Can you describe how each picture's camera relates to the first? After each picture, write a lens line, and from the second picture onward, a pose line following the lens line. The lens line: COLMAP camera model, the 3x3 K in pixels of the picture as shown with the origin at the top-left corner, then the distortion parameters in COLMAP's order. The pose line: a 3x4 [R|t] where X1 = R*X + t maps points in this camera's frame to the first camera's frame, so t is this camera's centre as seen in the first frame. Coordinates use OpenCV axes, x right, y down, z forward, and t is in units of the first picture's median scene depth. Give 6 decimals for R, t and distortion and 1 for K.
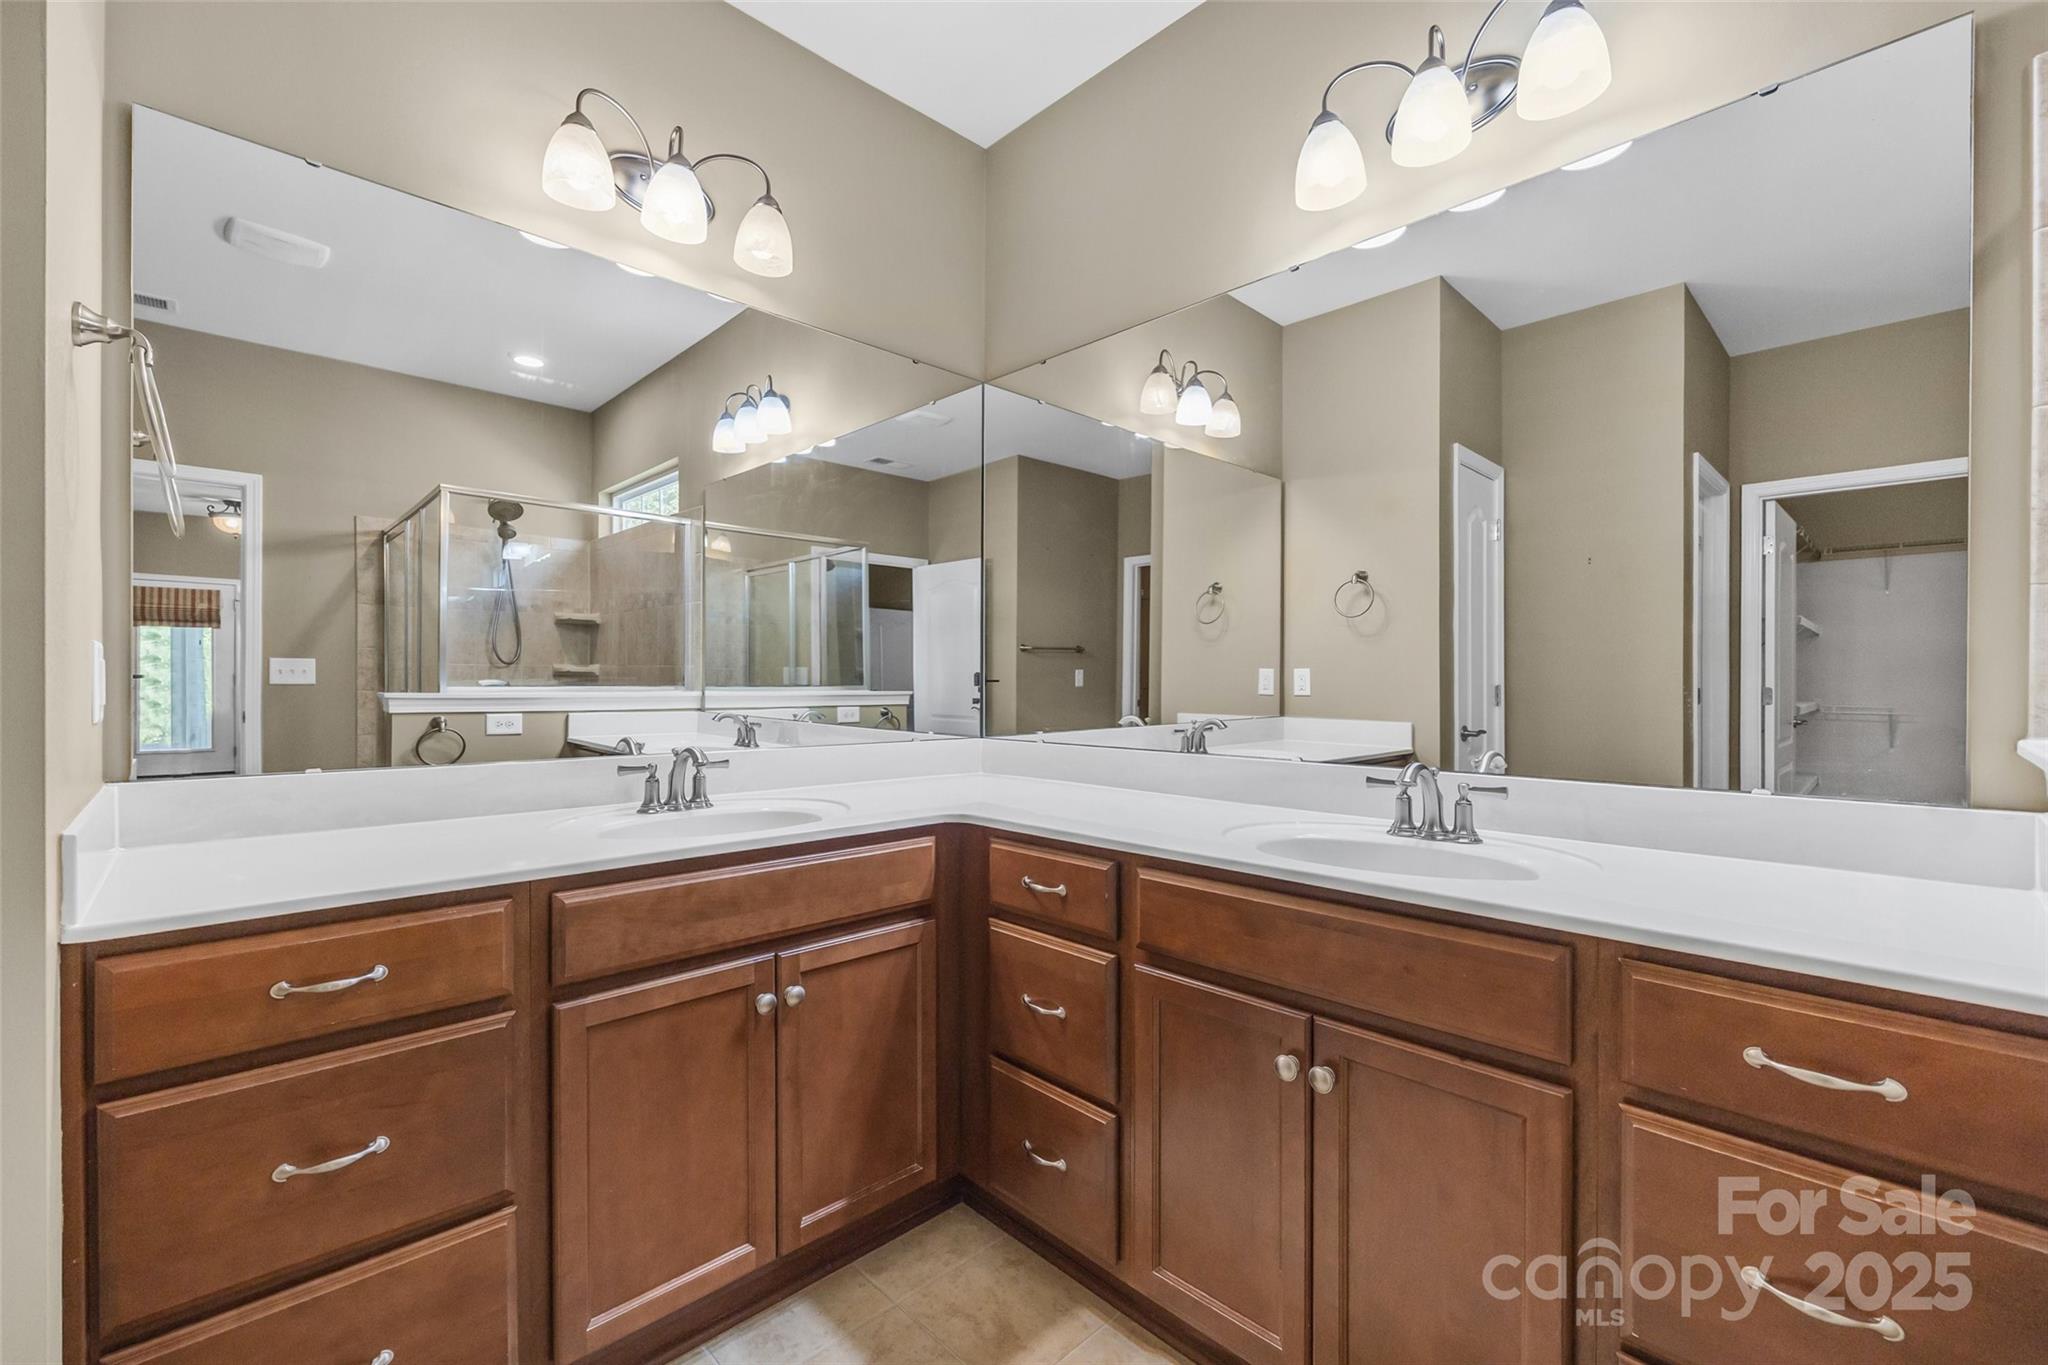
lens RADIAL K [[842.2, 0, 1019.8], [0, 842.2, 677.4], [0, 0, 1]] dist [0.000046, -0.000006]
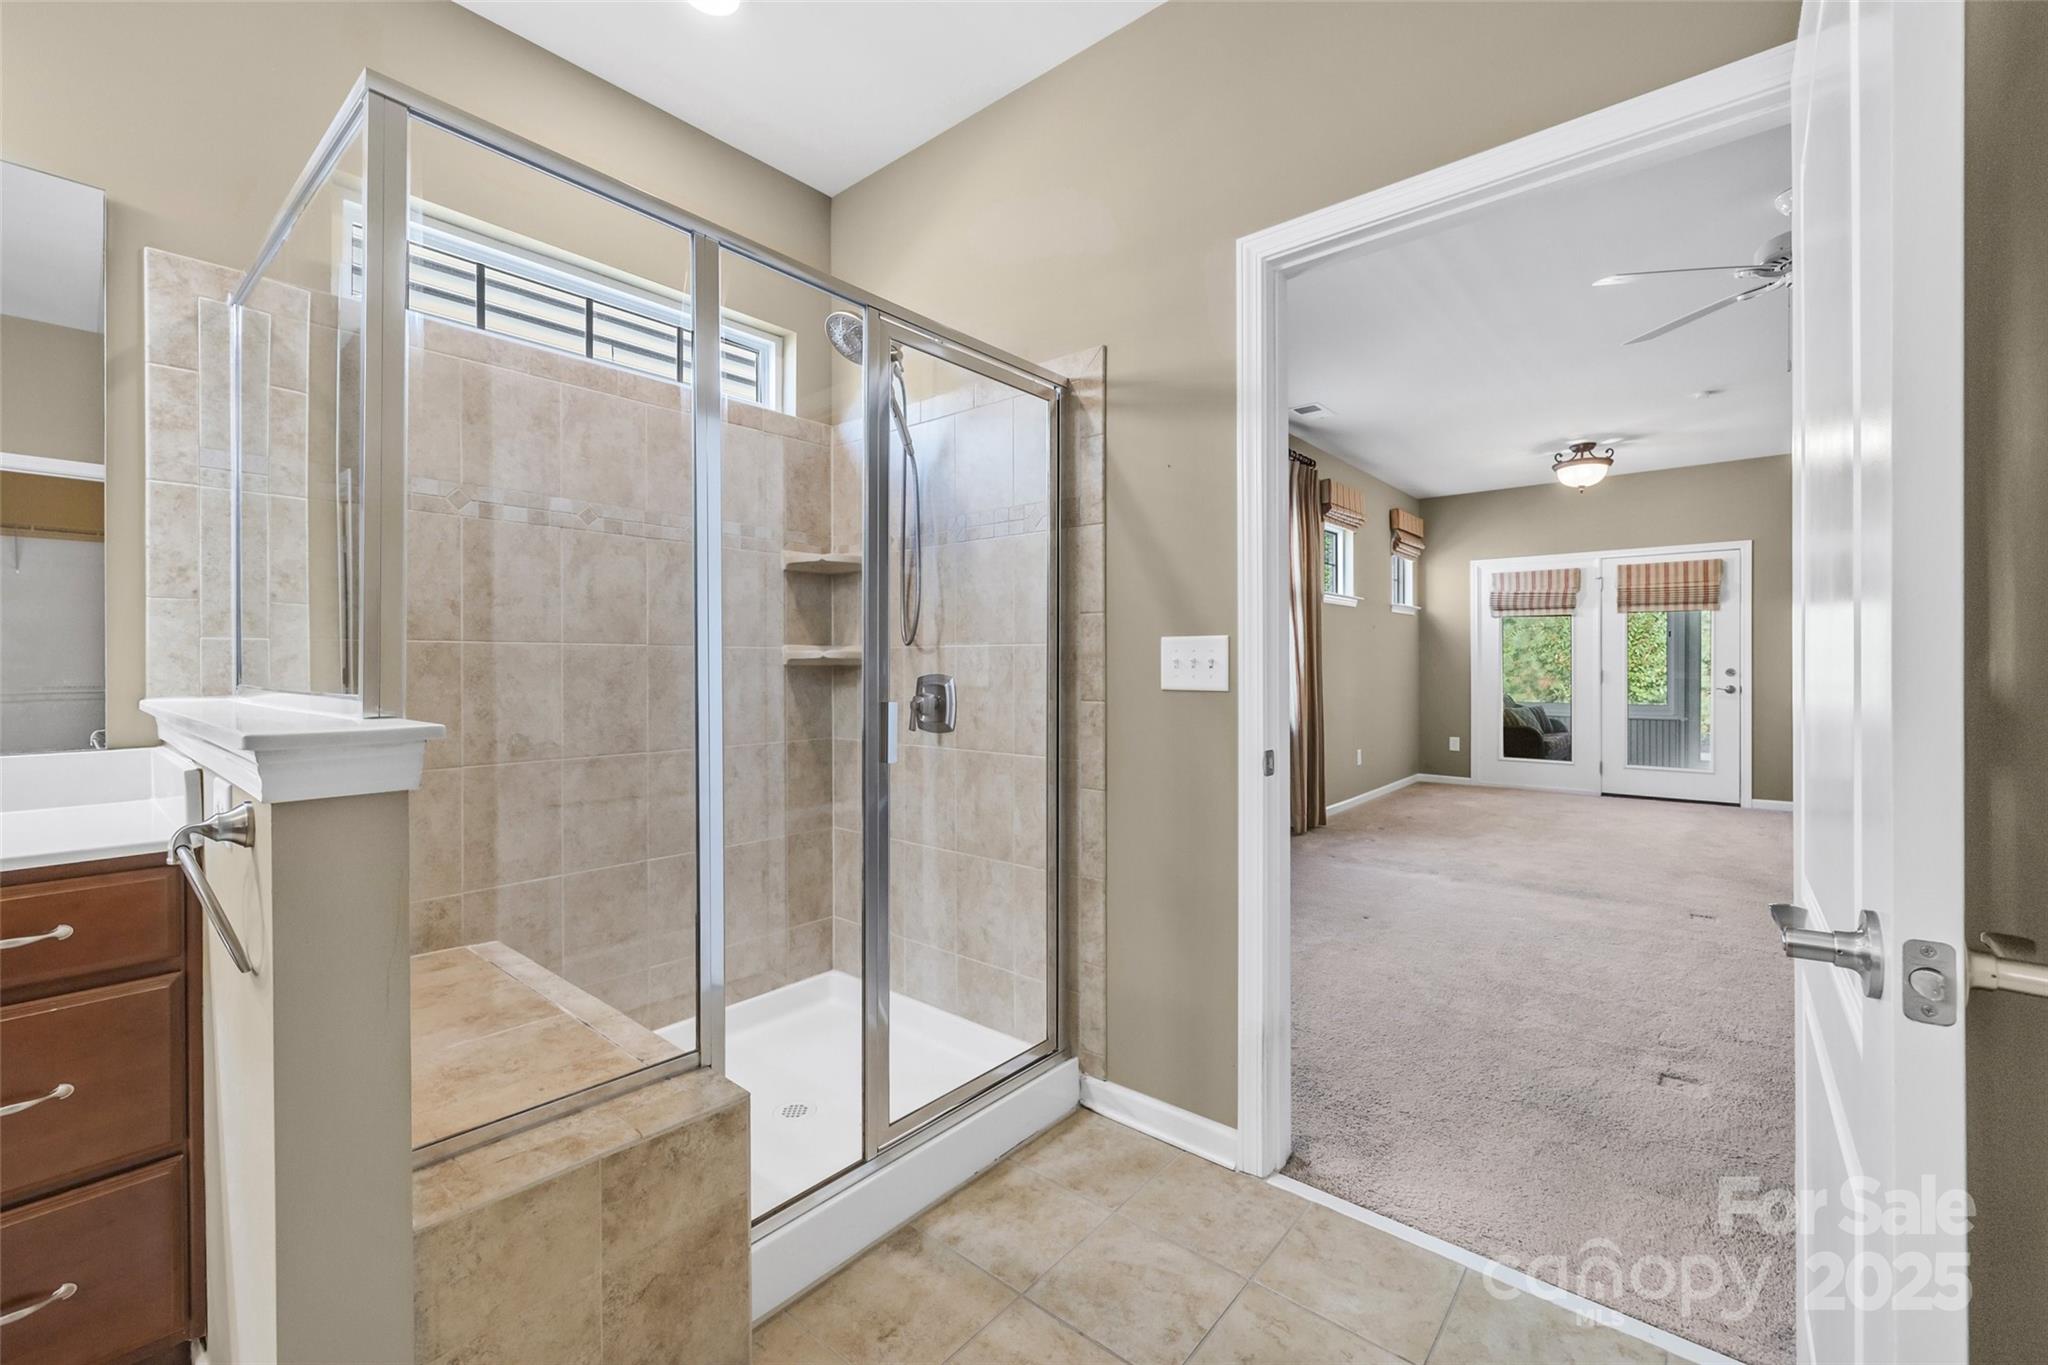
lens RADIAL K [[842.2, 0, 1019.8], [0, 842.2, 677.4], [0, 0, 1]] dist [0.000046, -0.000006]
pose [[-0.099275, -0.012144, 0.994986, -0.444103], [-0.002999, 0.999925, 0.011905, 0.011879], [-0.995055, -0.001802, -0.099304, -0.395513]]
